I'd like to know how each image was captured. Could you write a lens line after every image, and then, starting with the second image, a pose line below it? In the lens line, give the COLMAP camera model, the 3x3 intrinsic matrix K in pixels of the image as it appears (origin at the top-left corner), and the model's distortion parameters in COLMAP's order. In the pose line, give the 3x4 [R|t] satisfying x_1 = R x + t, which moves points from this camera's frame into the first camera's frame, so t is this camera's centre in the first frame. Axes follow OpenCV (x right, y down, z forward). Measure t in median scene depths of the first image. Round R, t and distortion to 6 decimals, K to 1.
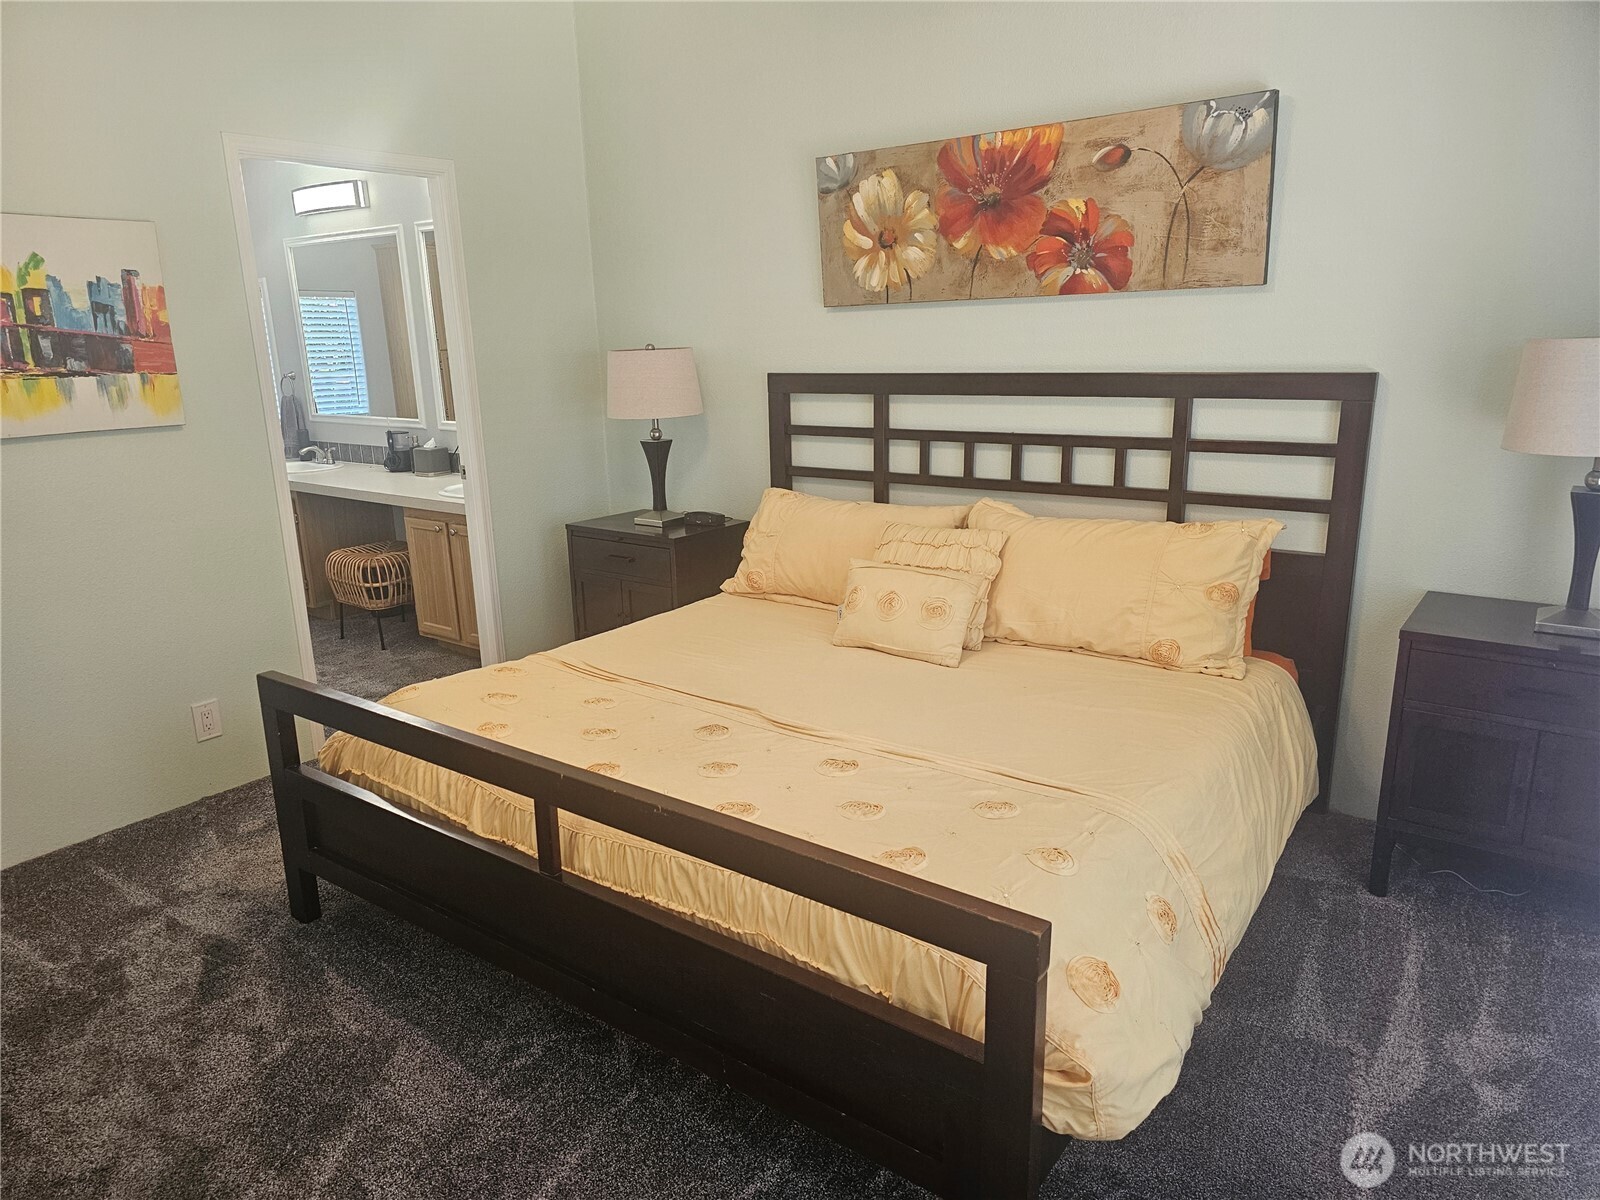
lens RADIAL K [[1069.7, 0, 776.9], [0, 1069.7, 606.8], [0, 0, 1]] dist [0.063646, -0.059816]
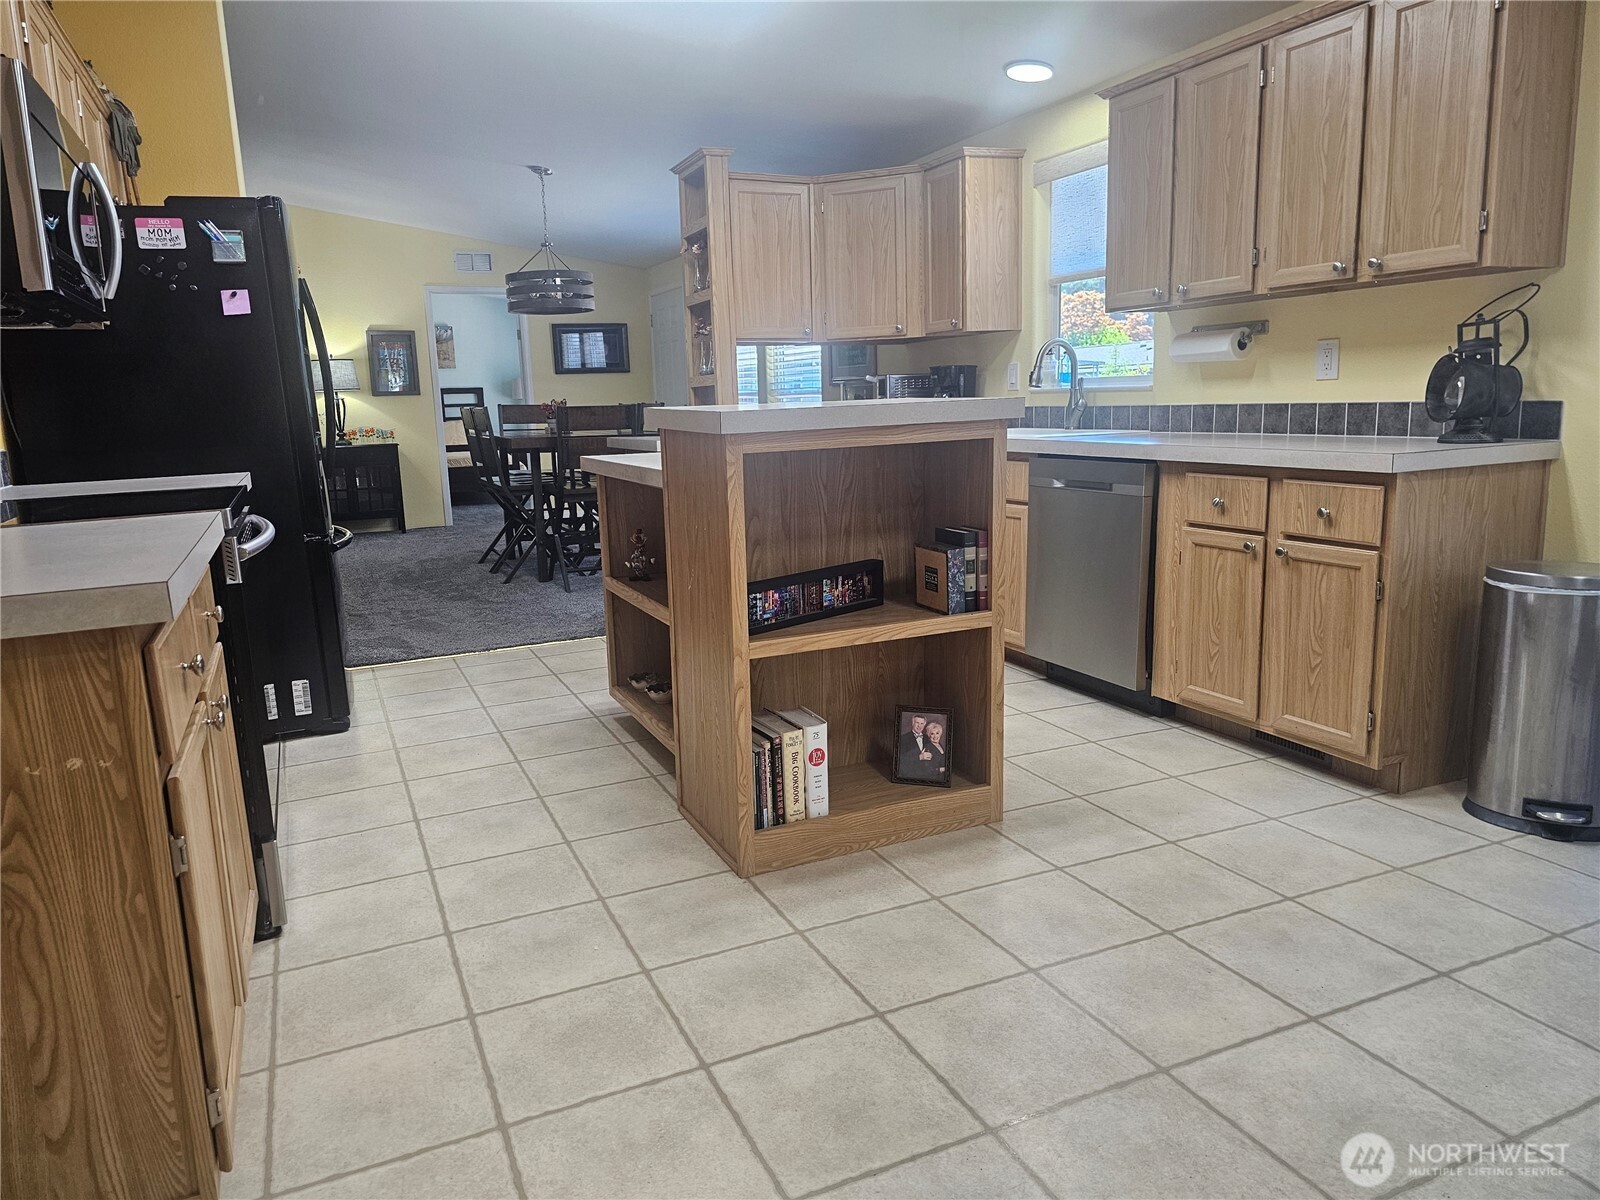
lens RADIAL K [[1069.7, 0, 772.5], [0, 1069.7, 584.0], [0, 0, 1]] dist [0.063646, -0.059816]
pose [[0.486646, -0.141679, 0.862034, -2.637614], [0.243804, 0.969581, 0.021719, 0.721305], [-0.838889, 0.199598, 0.506385, -1.979524]]
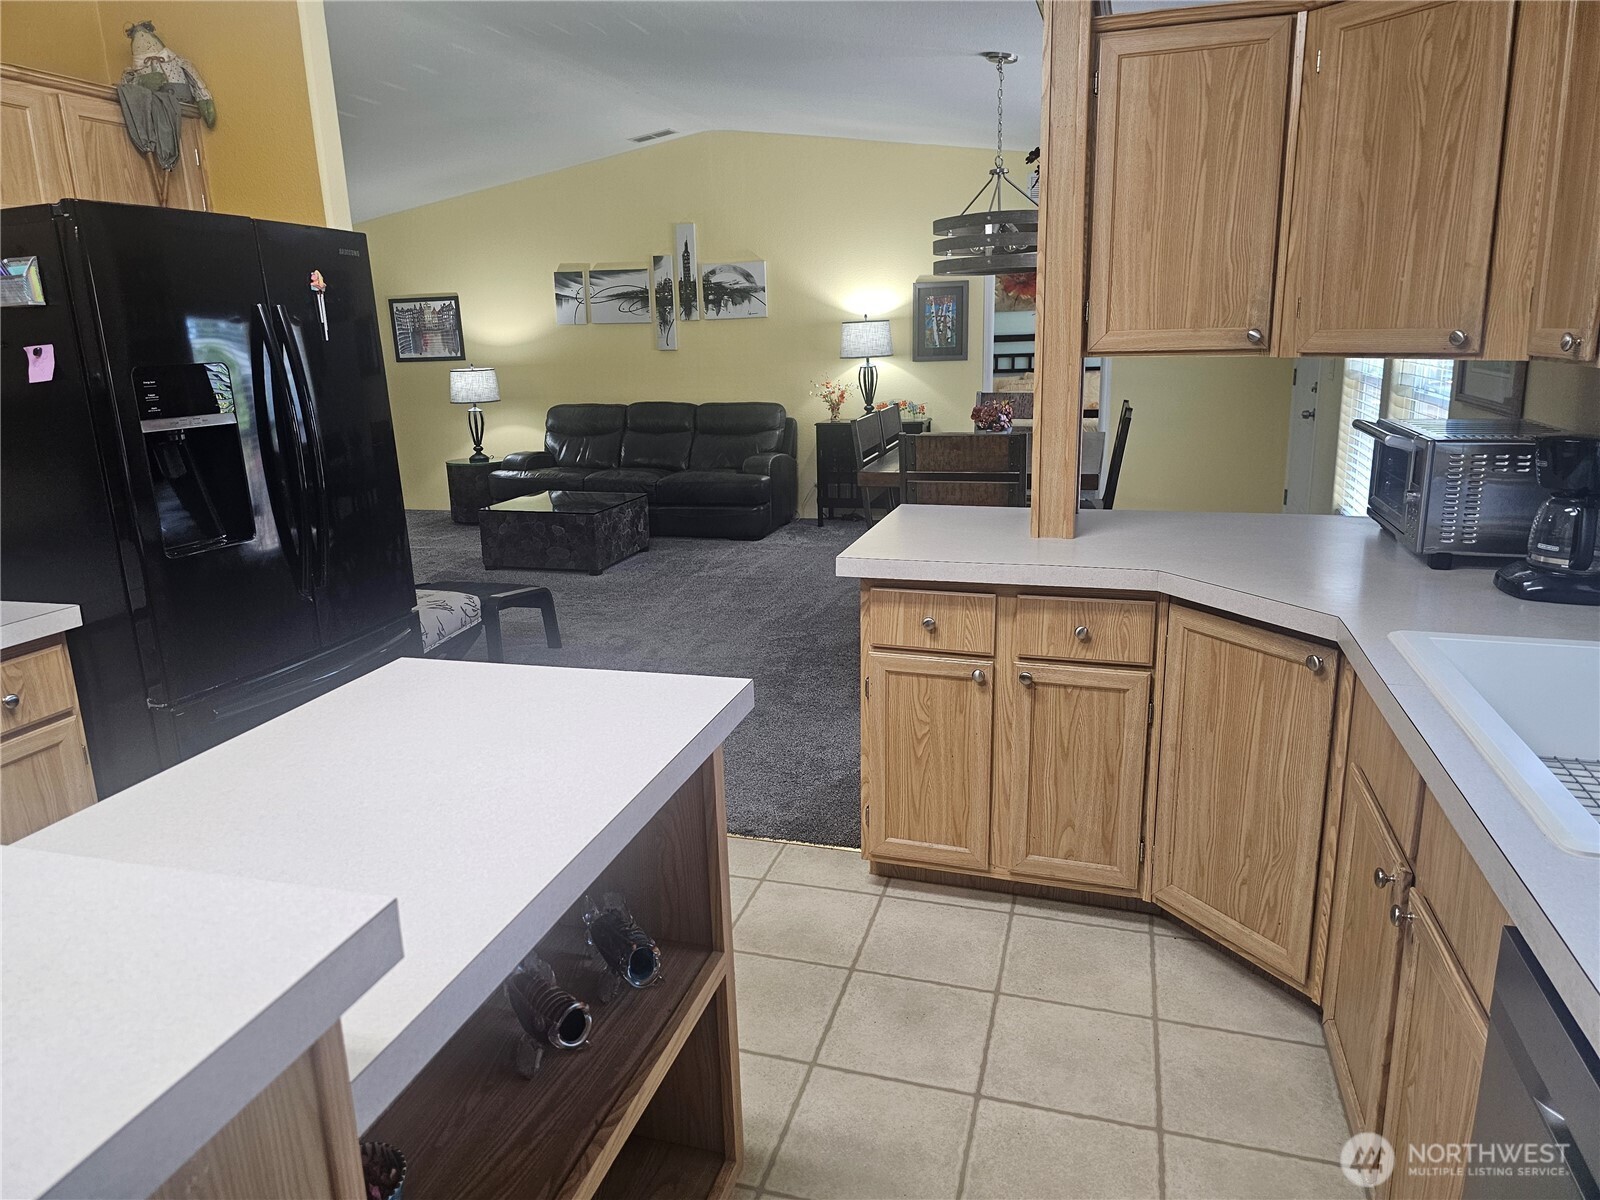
lens RADIAL K [[1069.7, 0, 787.0], [0, 1069.7, 595.9], [0, 0, 1]] dist [0.063646, -0.059816]
pose [[0.935647, -0.087994, 0.341792, -1.767878], [0.096780, 0.995268, -0.008703, 0.561608], [-0.339409, 0.041221, 0.939735, -1.891634]]
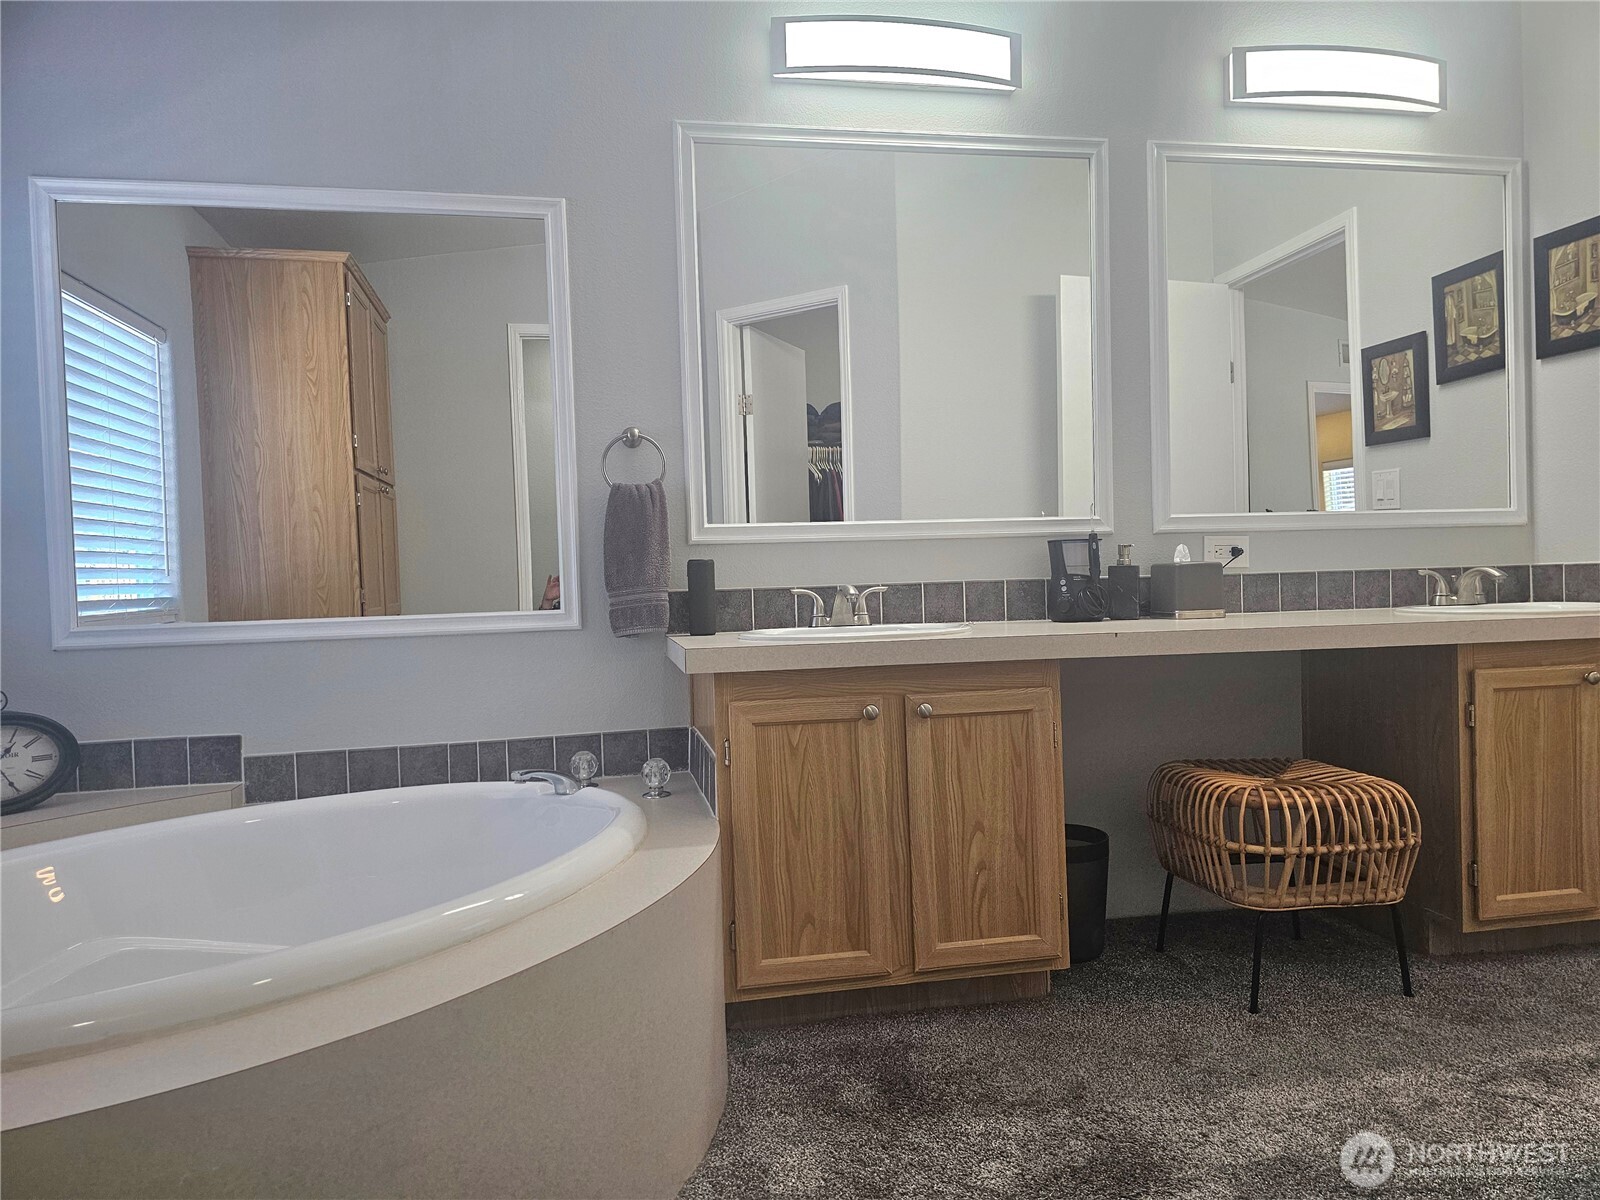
lens RADIAL K [[1069.7, 0, 788.7], [0, 1069.7, 601.1], [0, 0, 1]] dist [0.063646, -0.059816]
pose [[0.673450, -0.009149, 0.739176, -1.373619], [0.200354, 0.964756, -0.170598, -0.140650], [-0.711564, 0.262986, 0.651548, 1.376770]]
